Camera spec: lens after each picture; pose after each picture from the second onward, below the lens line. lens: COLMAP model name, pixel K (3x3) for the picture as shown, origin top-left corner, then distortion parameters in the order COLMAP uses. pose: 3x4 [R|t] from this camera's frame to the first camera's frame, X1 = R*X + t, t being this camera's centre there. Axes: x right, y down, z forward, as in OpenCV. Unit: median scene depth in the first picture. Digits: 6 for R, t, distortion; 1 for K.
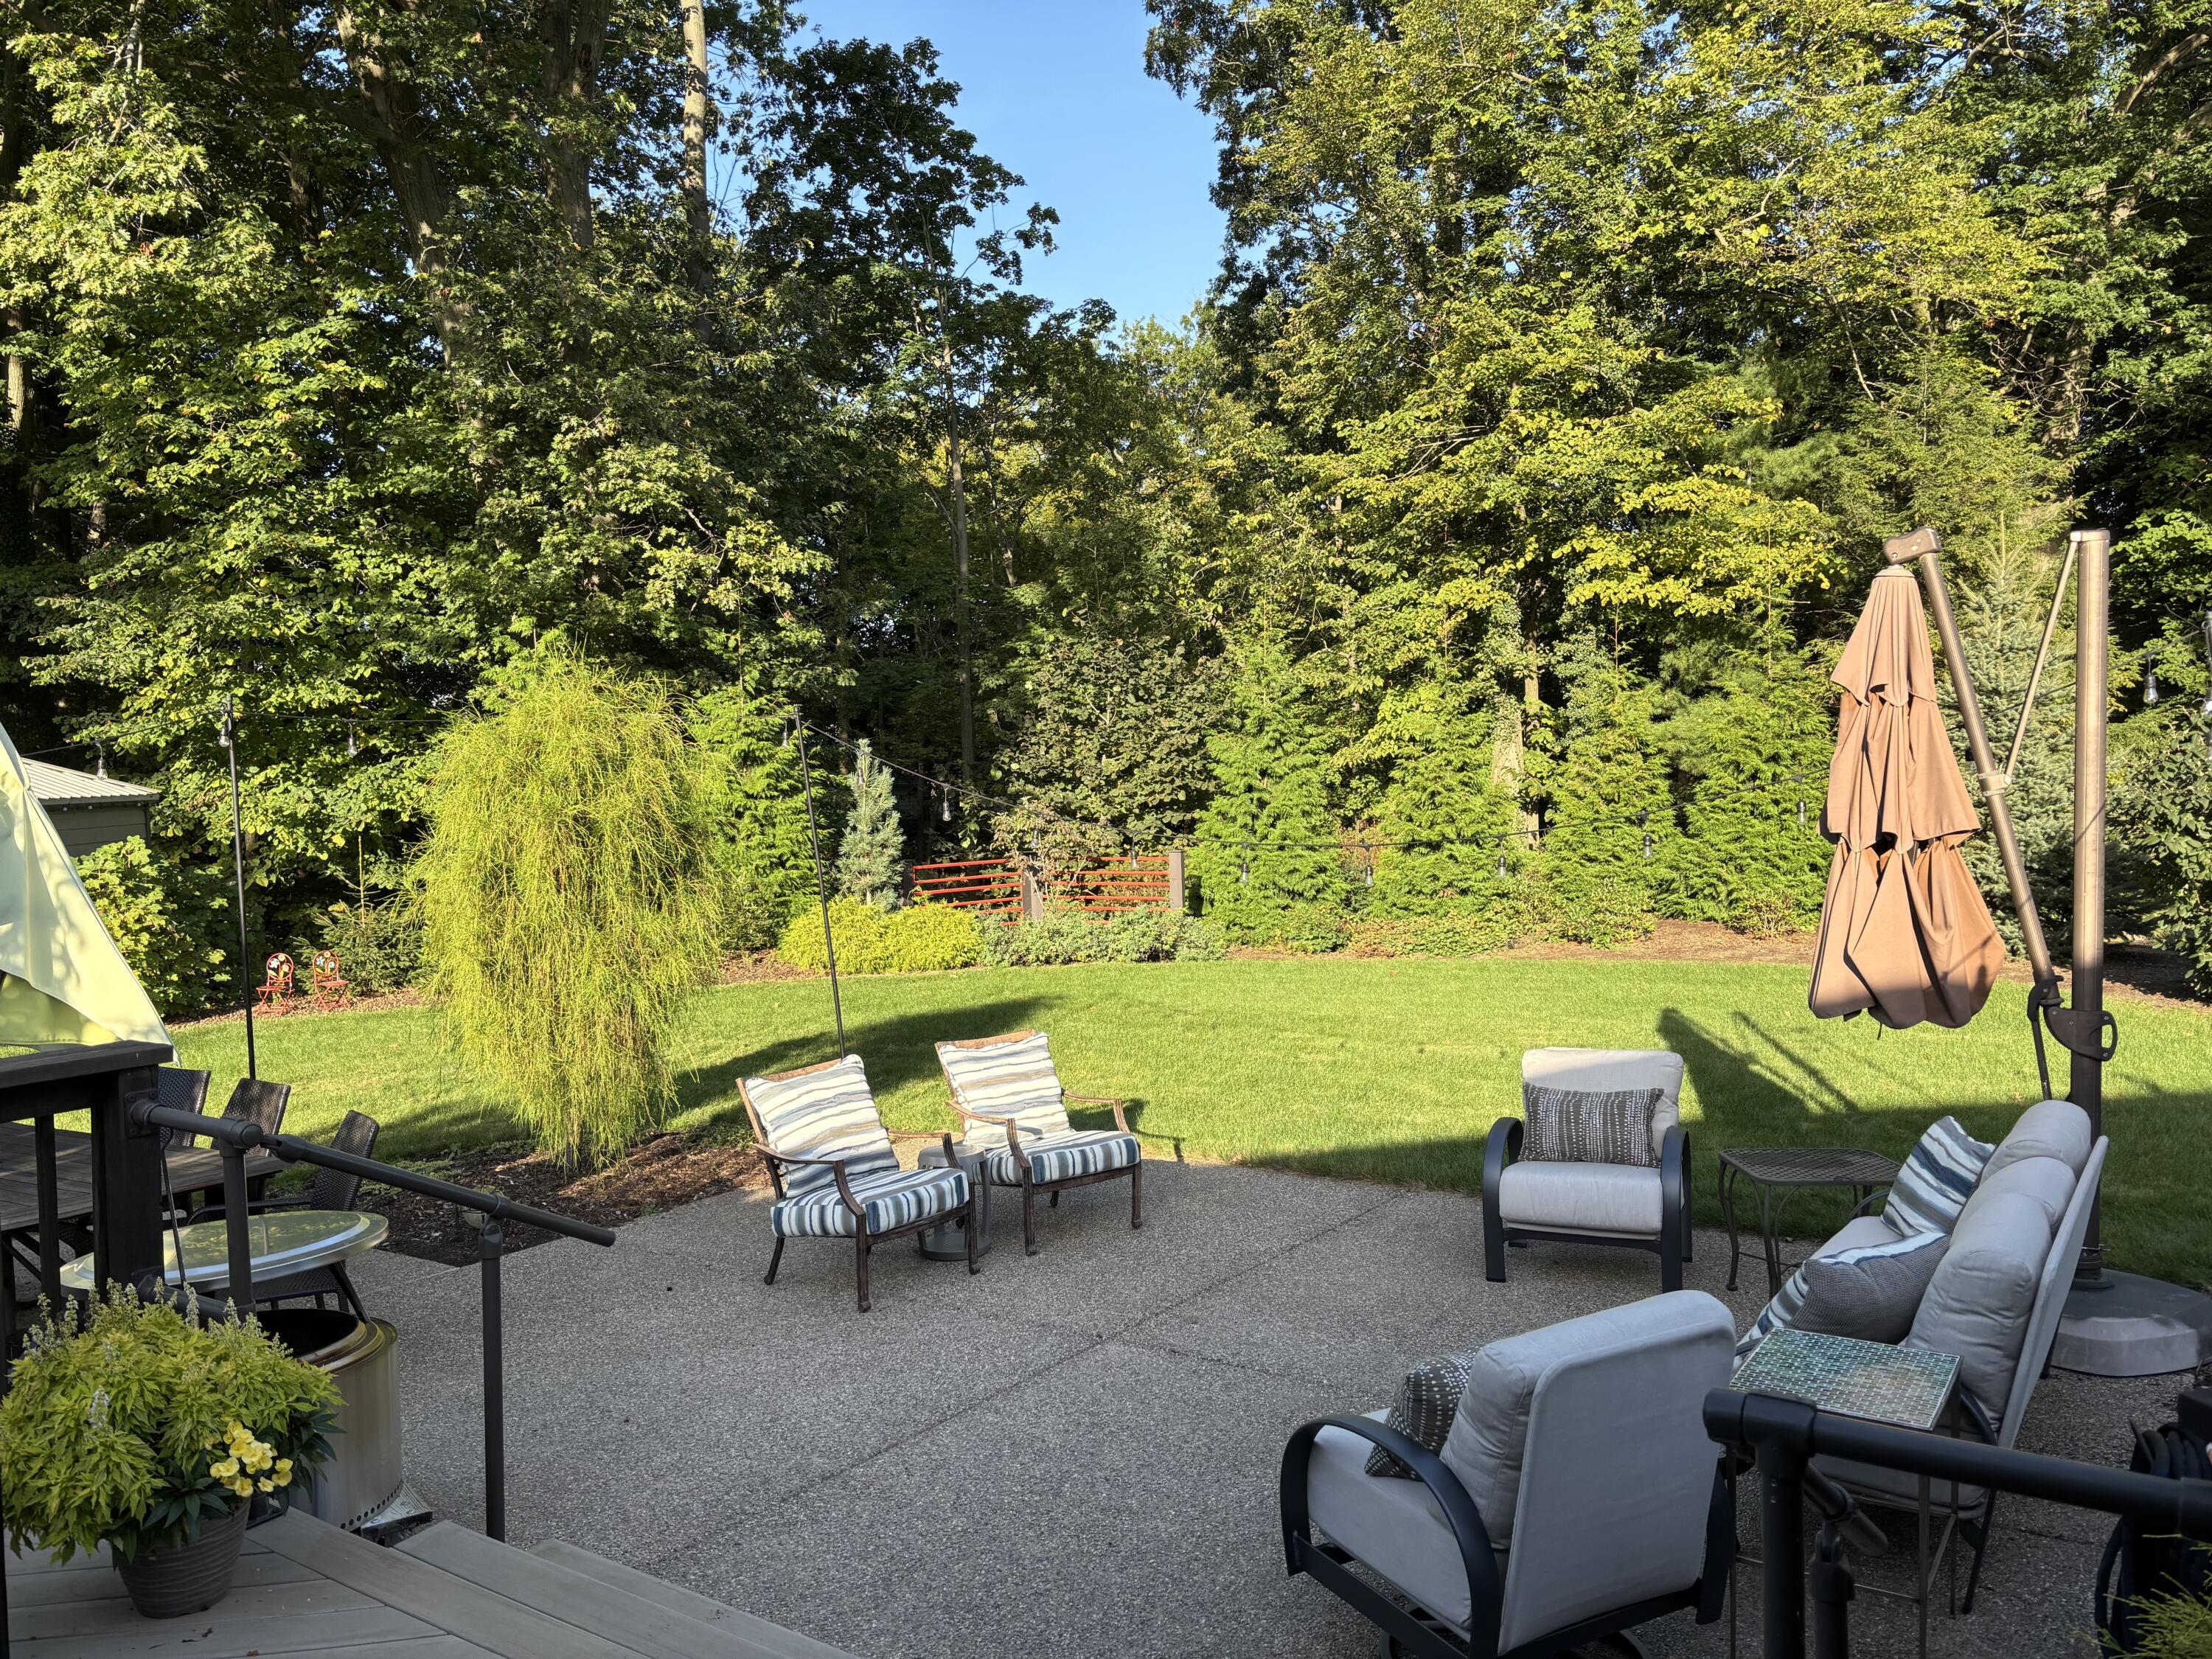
lens RADIAL K [[1655.9, 0, 1102.0], [0, 1655.9, 834.6], [0, 0, 1]] dist [0.049866, -0.060494]
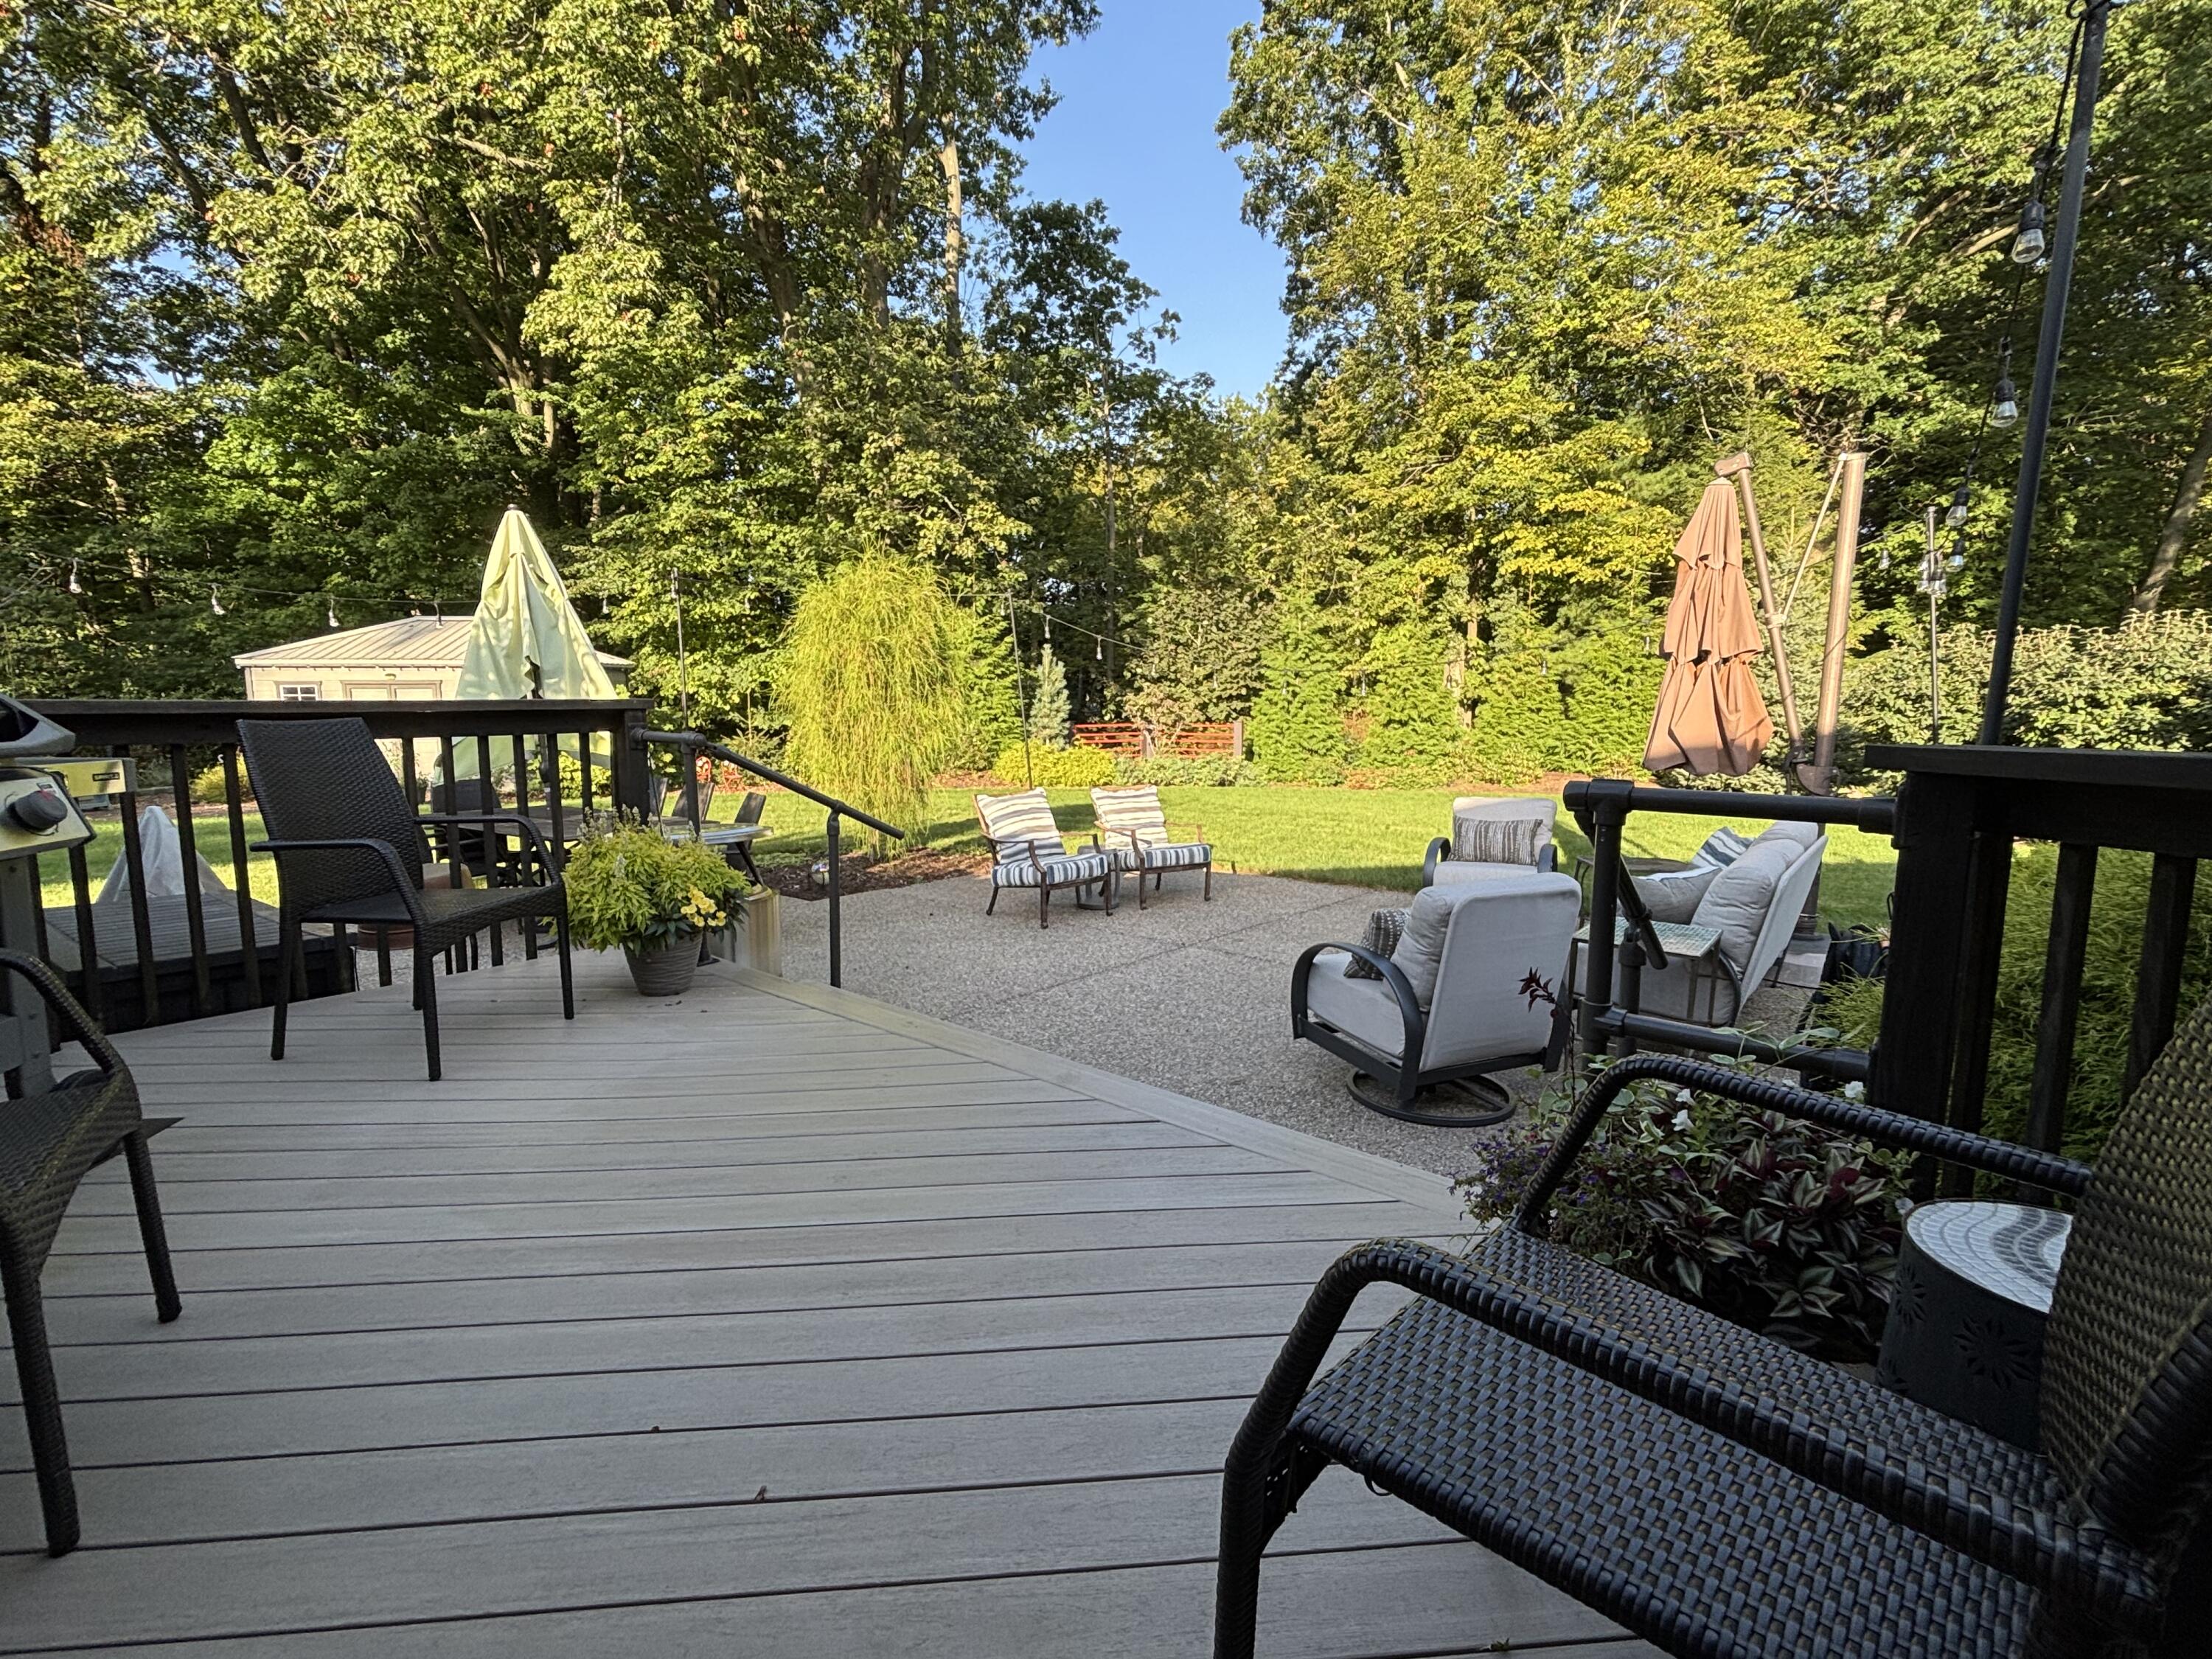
lens RADIAL K [[1024.9, 0, 1106.0], [0, 1024.9, 829.5], [0, 0, 1]] dist [0.017639, -0.035338]
pose [[0.996057, 0.040326, -0.079017, -0.000722], [-0.032779, 0.994977, 0.094583, 0.023495], [0.082434, -0.091620, 0.992376, -0.003672]]
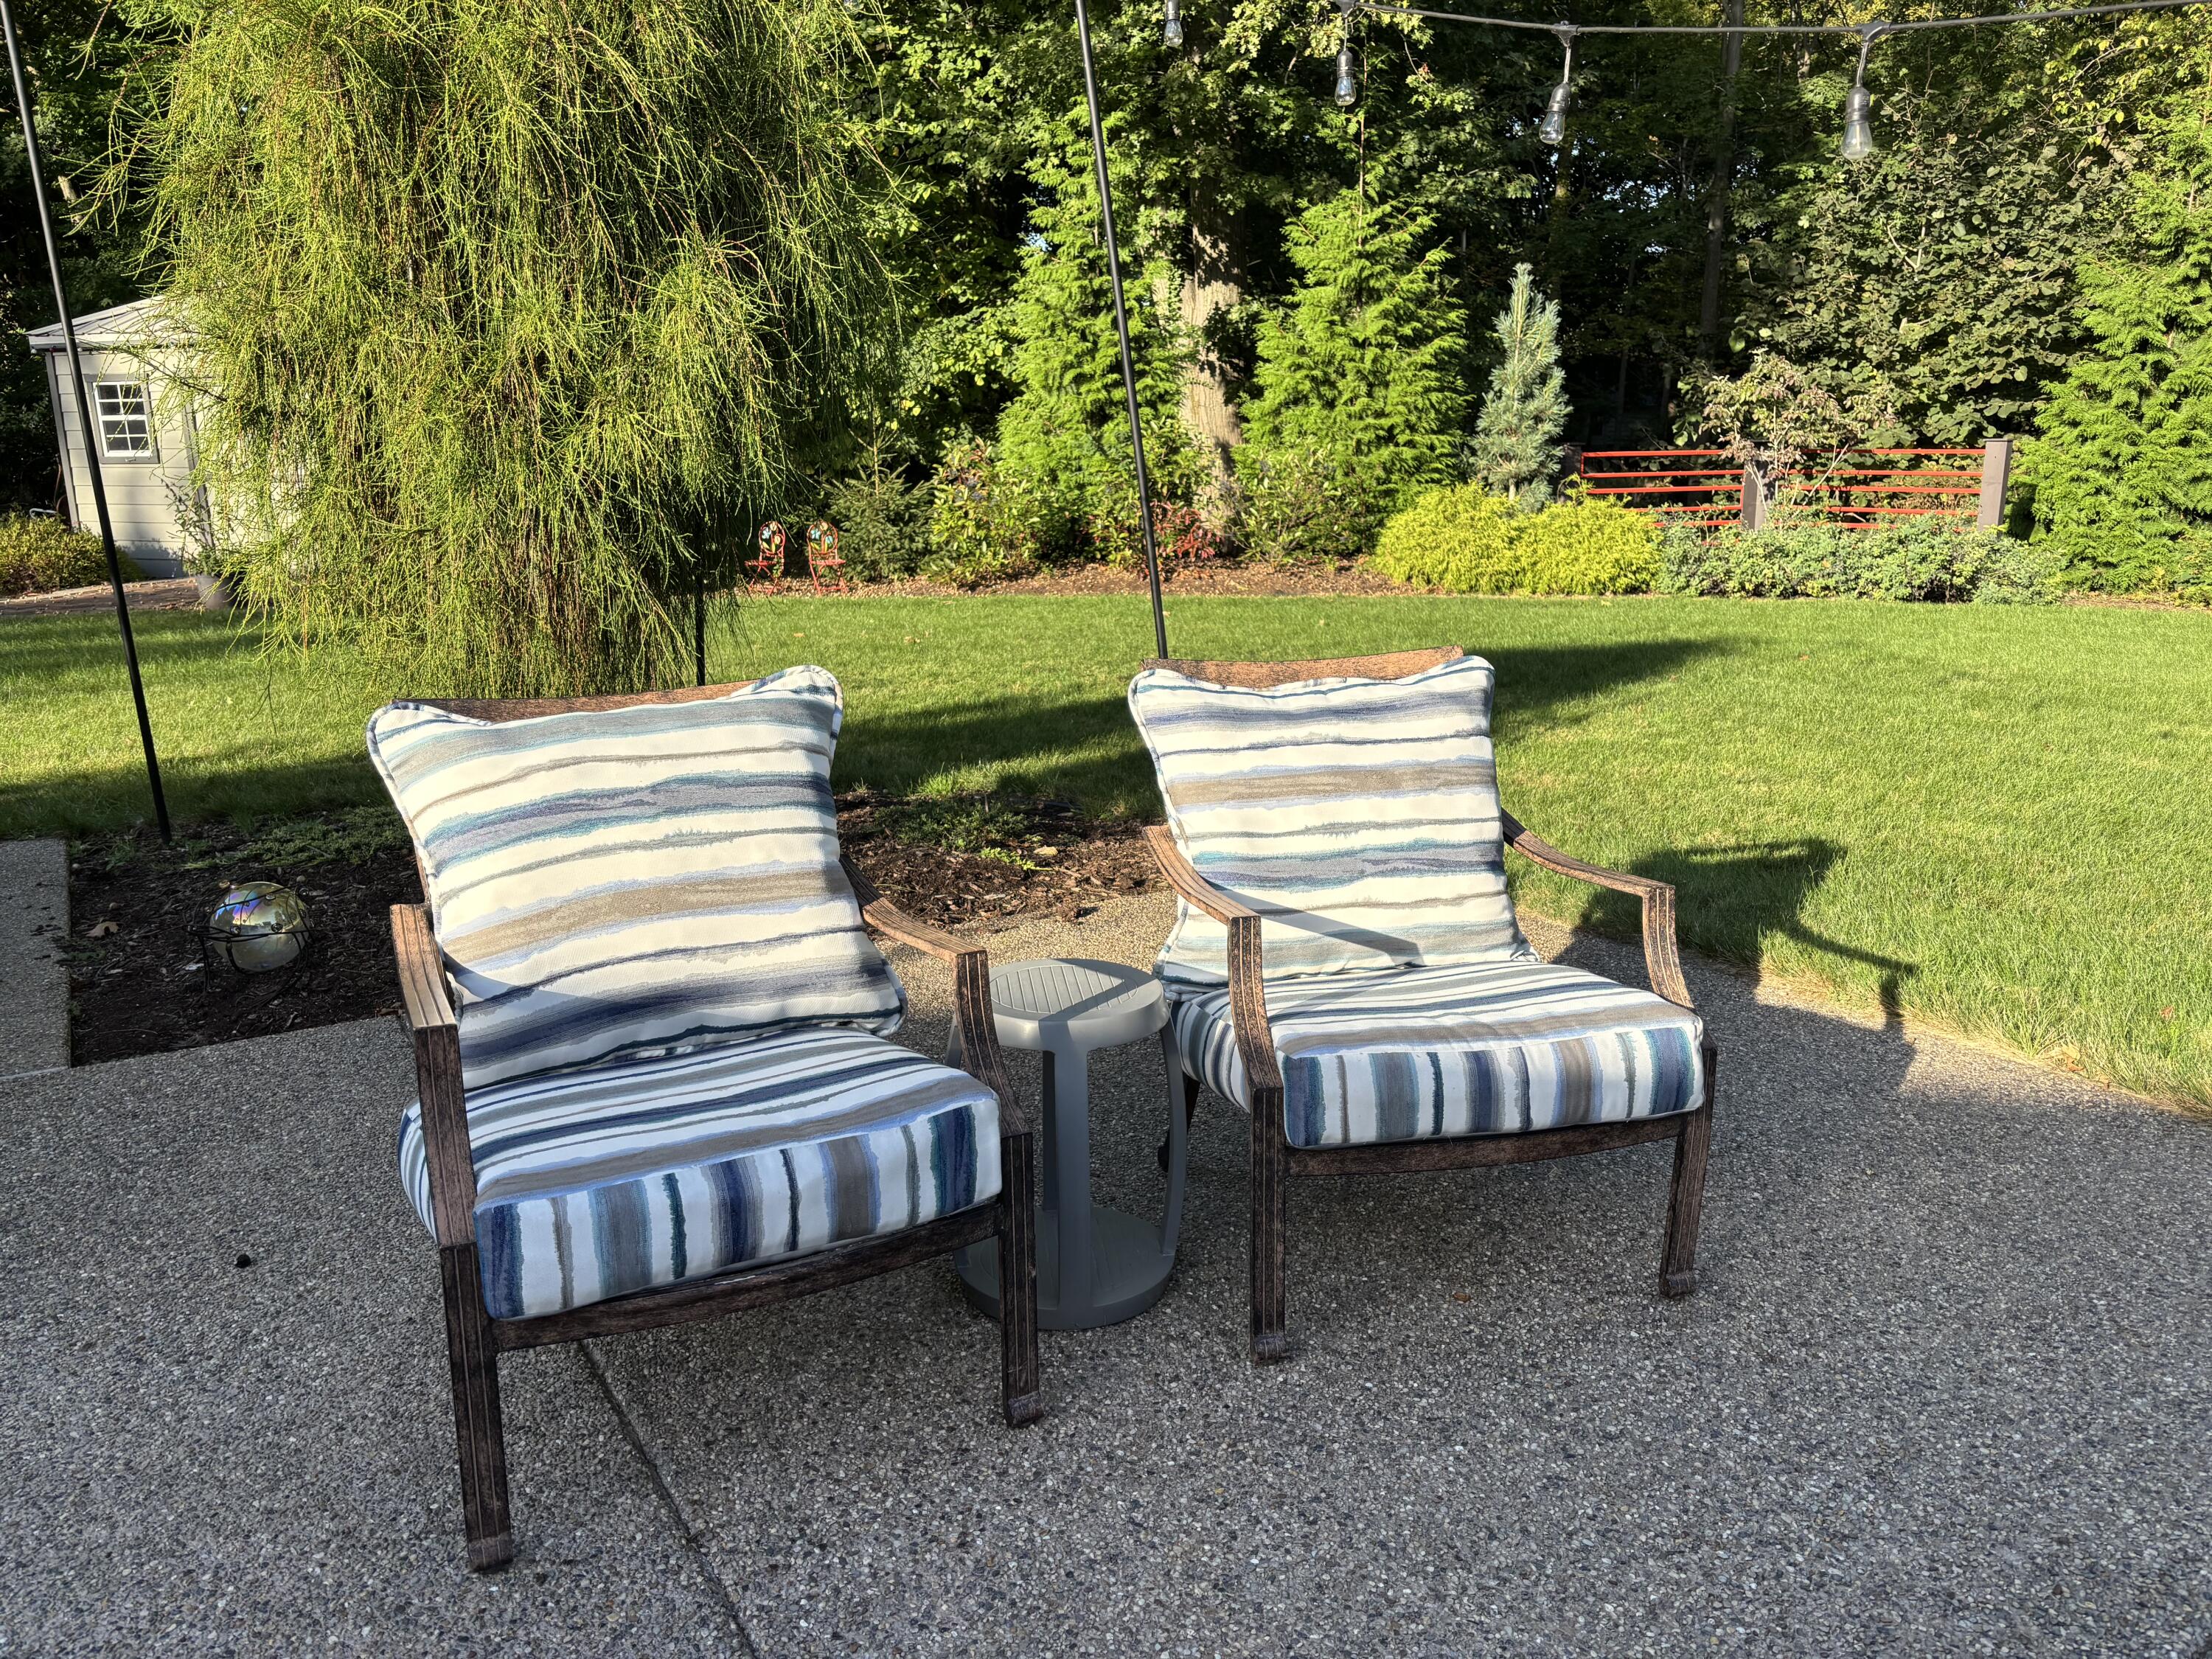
lens RADIAL K [[1641.4, 0, 1104.9], [0, 1641.4, 843.1], [0, 0, 1]] dist [0.024201, -0.040944]
pose [[0.901805, 0.122453, -0.414432, 0.014873], [-0.029753, 0.974331, 0.223146, 0.029432], [0.431119, -0.188904, 0.882299, 0.235427]]
